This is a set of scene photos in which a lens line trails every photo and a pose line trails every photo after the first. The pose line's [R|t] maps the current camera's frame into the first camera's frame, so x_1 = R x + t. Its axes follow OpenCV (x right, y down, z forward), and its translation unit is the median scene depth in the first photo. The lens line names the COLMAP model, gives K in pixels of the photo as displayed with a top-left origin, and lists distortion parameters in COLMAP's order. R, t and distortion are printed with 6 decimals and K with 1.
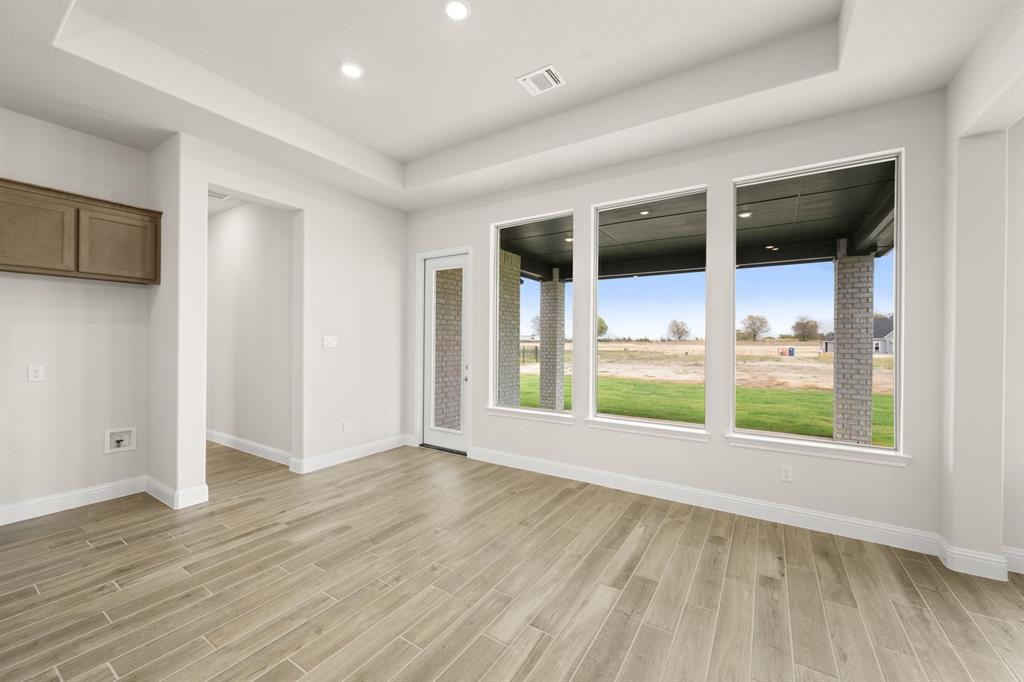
lens RADIAL K [[401.9, 0, 512.0], [0, 401.9, 342.1], [0, 0, 1]] dist [-0.000972, 0.001136]
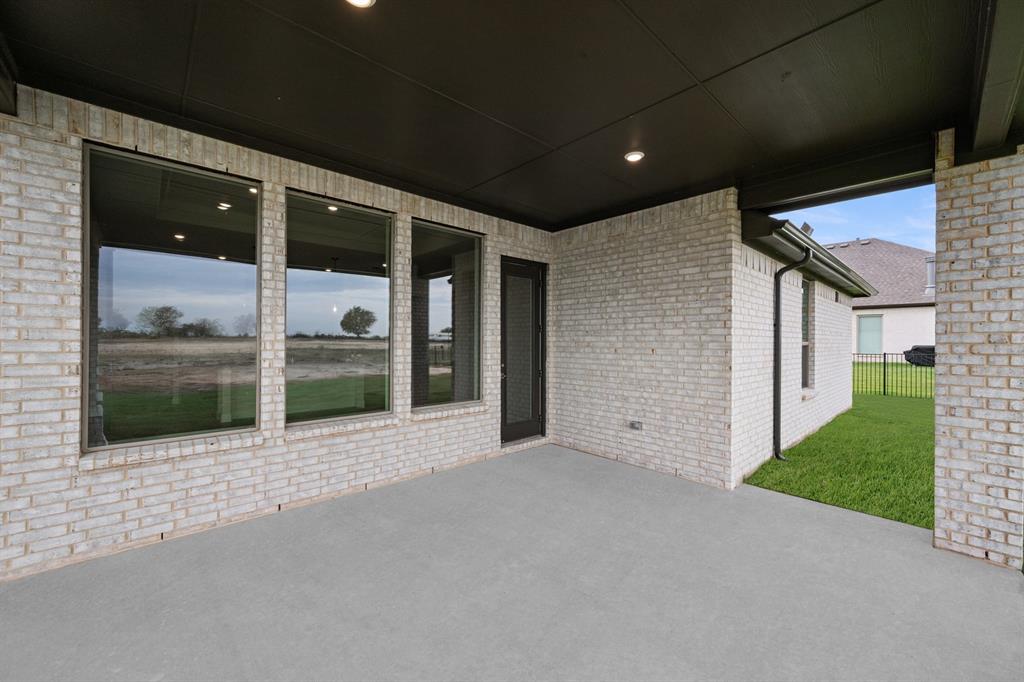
lens RADIAL K [[401.9, 0, 512.6], [0, 401.9, 338.3], [0, 0, 1]] dist [-0.000972, 0.001136]
pose [[-0.246753, -0.010301, -0.969024, 1.348155], [-0.006485, 0.999939, -0.008978, -0.004314], [0.969057, 0.004069, -0.246805, 1.833305]]
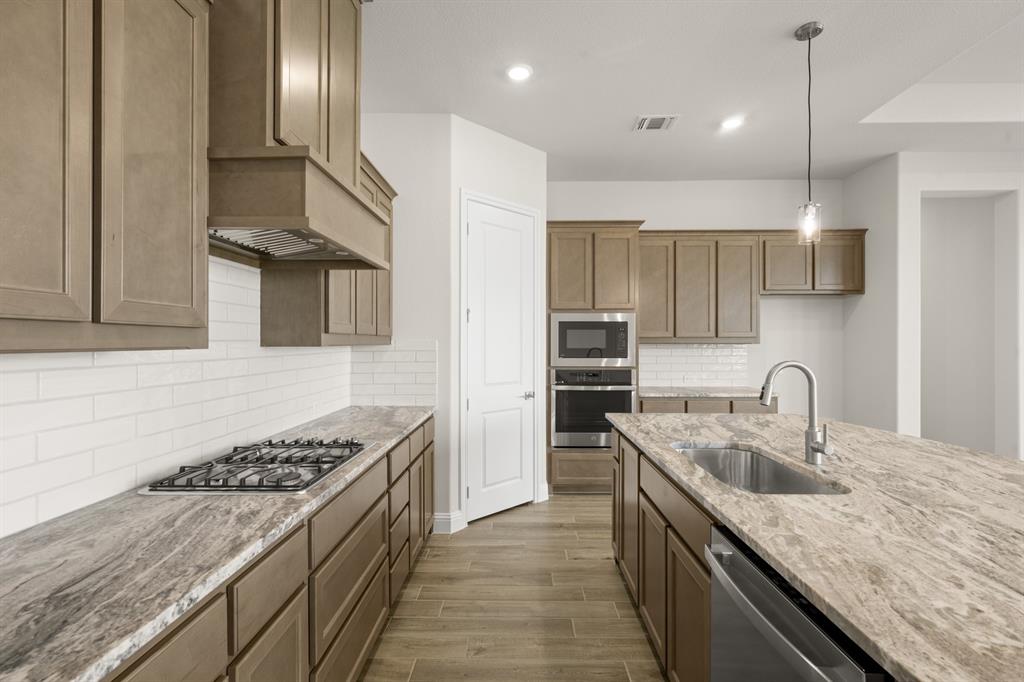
lens RADIAL K [[467.5, 0, 515.9], [0, 467.5, 341.0], [0, 0, 1]] dist [0.003817, -0.000078]
pose [[0.530094, -0.006859, -0.847911, -0.287046], [0.000964, 0.999972, -0.007486, -0.003590], [0.847938, 0.003151, 0.530086, -0.516183]]
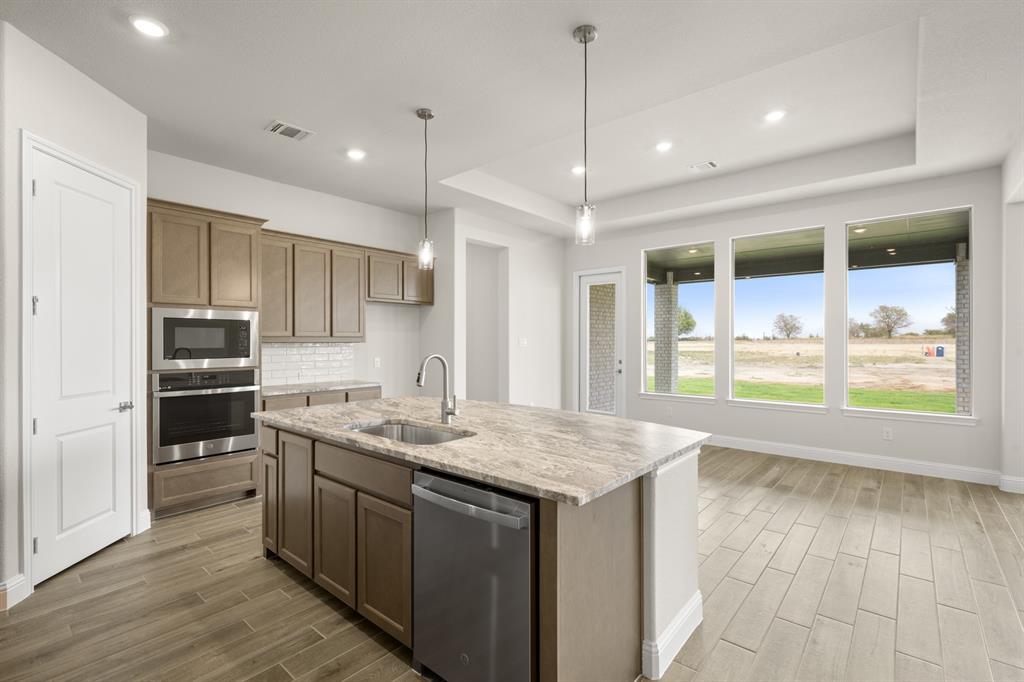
lens RADIAL K [[467.5, 0, 512.4], [0, 467.5, 340.4], [0, 0, 1]] dist [0.003817, -0.000078]
pose [[0.990715, -0.007187, -0.135764, -0.345036], [0.006745, 0.999970, -0.003712, -0.002546], [0.135786, 0.002761, 0.990734, -0.707373]]
